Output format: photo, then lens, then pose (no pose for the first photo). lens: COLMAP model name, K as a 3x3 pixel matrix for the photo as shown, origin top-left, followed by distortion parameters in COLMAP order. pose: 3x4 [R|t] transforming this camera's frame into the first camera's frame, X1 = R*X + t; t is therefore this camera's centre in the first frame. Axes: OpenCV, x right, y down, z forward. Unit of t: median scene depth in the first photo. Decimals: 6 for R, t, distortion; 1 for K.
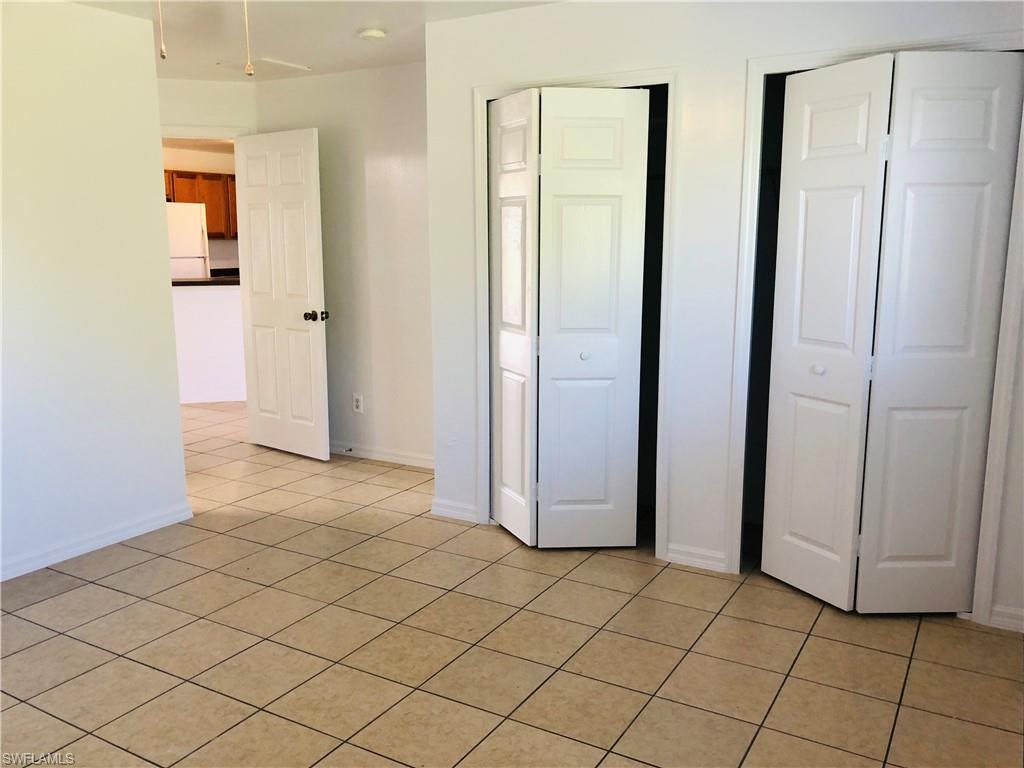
lens RADIAL K [[838.0, 0, 522.0], [0, 838.0, 378.1], [0, 0, 1]] dist [0.032688, -0.049018]
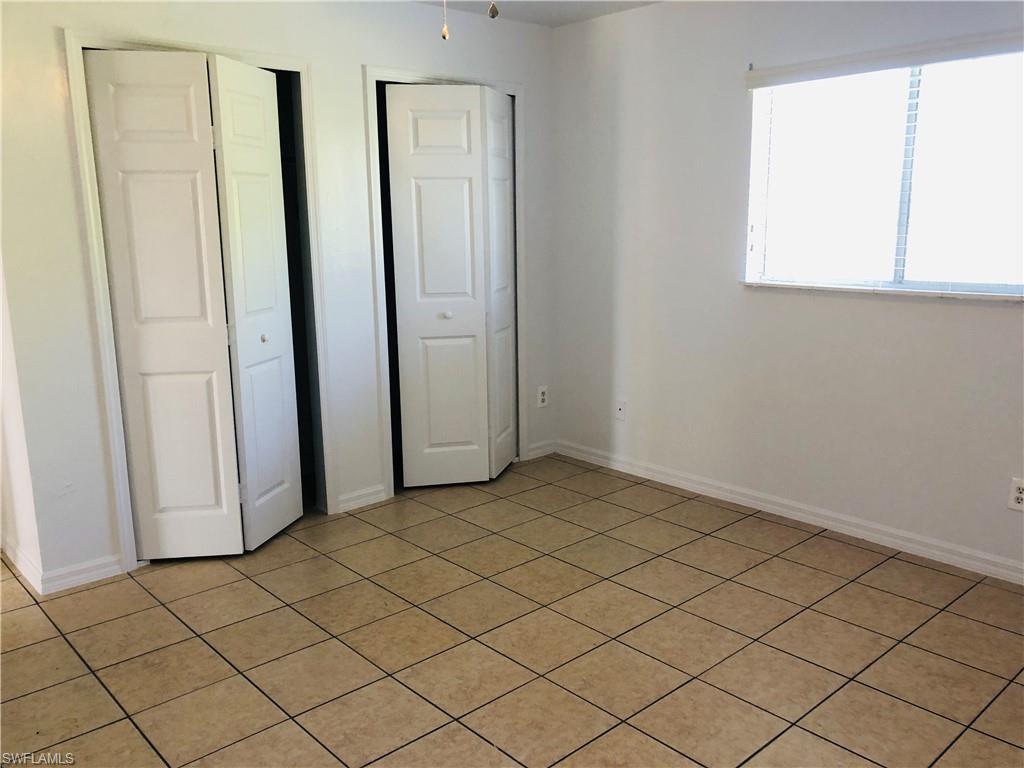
lens RADIAL K [[838.0, 0, 519.1], [0, 838.0, 384.9], [0, 0, 1]] dist [0.032688, -0.049018]
pose [[0.306840, -0.196527, 0.931250, -0.851690], [0.171961, 0.973794, 0.148845, -0.078052], [-0.936098, 0.114467, 0.332594, 0.450199]]
